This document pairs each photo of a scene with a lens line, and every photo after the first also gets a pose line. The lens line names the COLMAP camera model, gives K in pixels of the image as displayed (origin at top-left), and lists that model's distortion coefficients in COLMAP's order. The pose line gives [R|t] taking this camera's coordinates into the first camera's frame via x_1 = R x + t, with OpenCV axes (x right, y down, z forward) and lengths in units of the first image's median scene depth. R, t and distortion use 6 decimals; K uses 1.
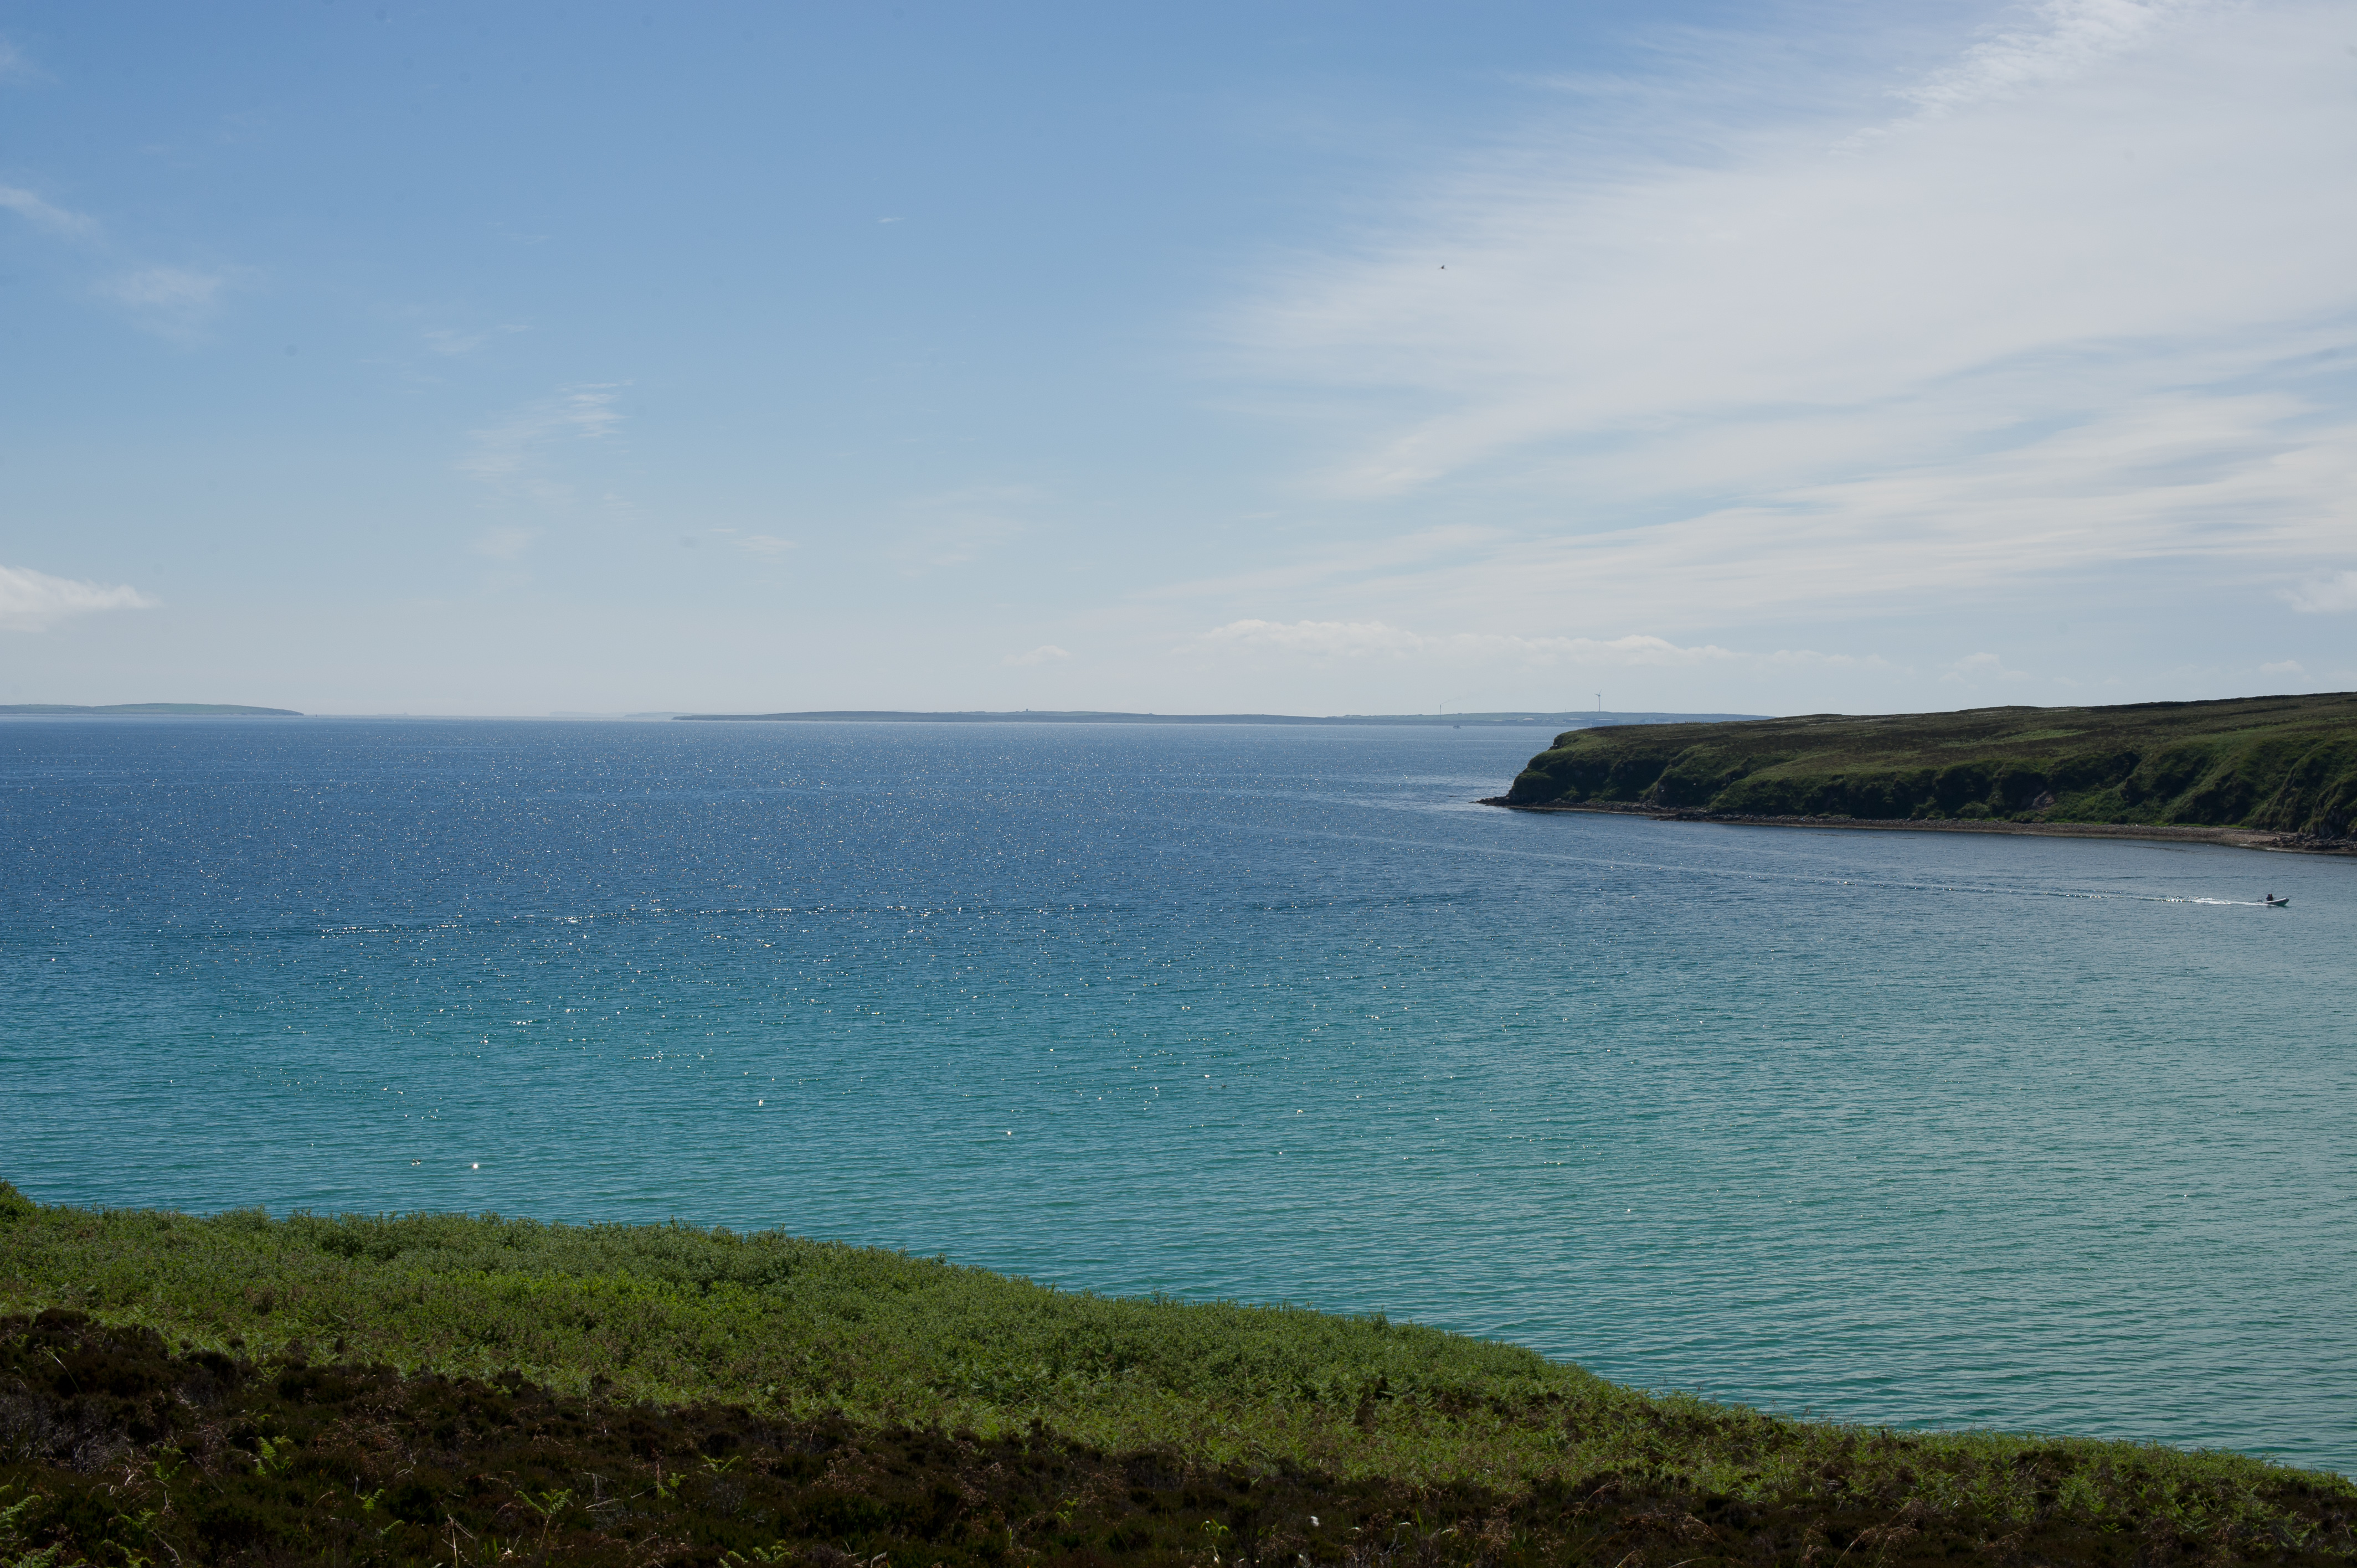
lens RADIAL K [[3384.8, 0, 1170.8], [0, 3384.8, 782.7], [0, 0, 1]] dist [-0.123256, 0.000000]
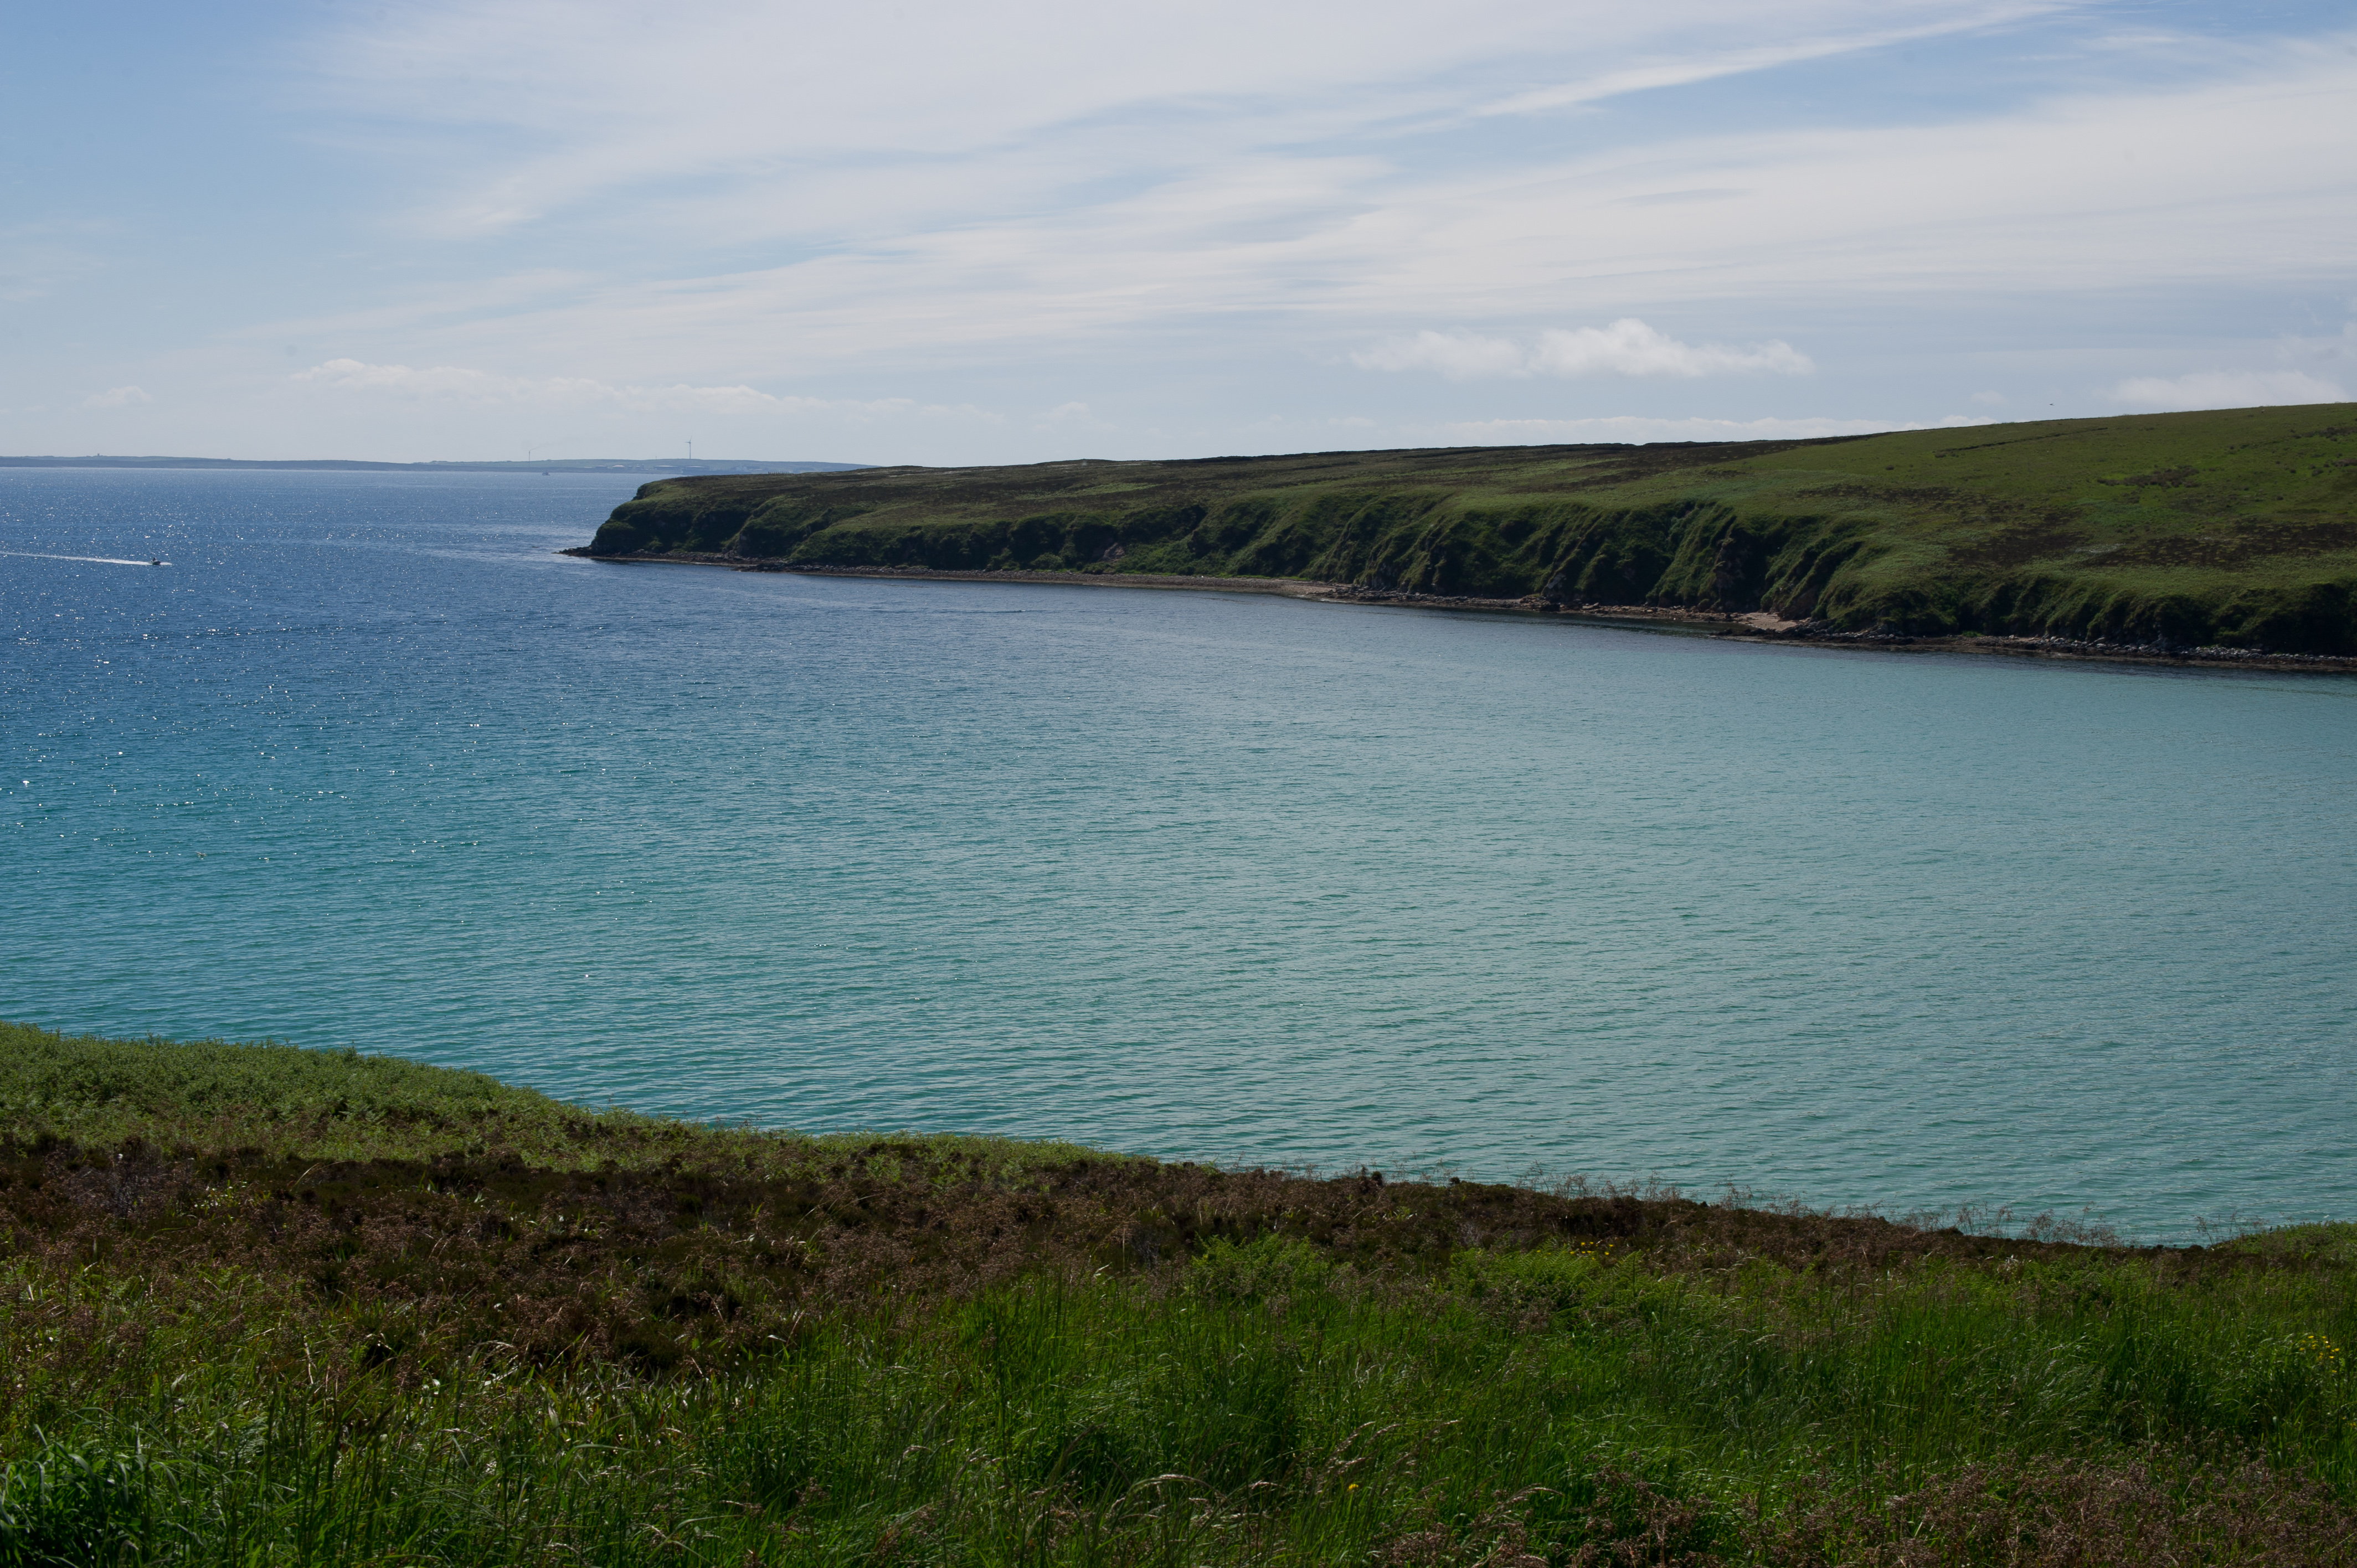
lens RADIAL K [[3384.8, 0, 1177.4], [0, 3384.8, 768.0], [0, 0, 1]] dist [-0.123256, 0.000000]
pose [[0.964485, -0.013805, 0.263775, 0.036882], [-0.004865, 0.997536, 0.069993, -0.020309], [-0.264091, -0.068790, 0.962042, -0.182592]]
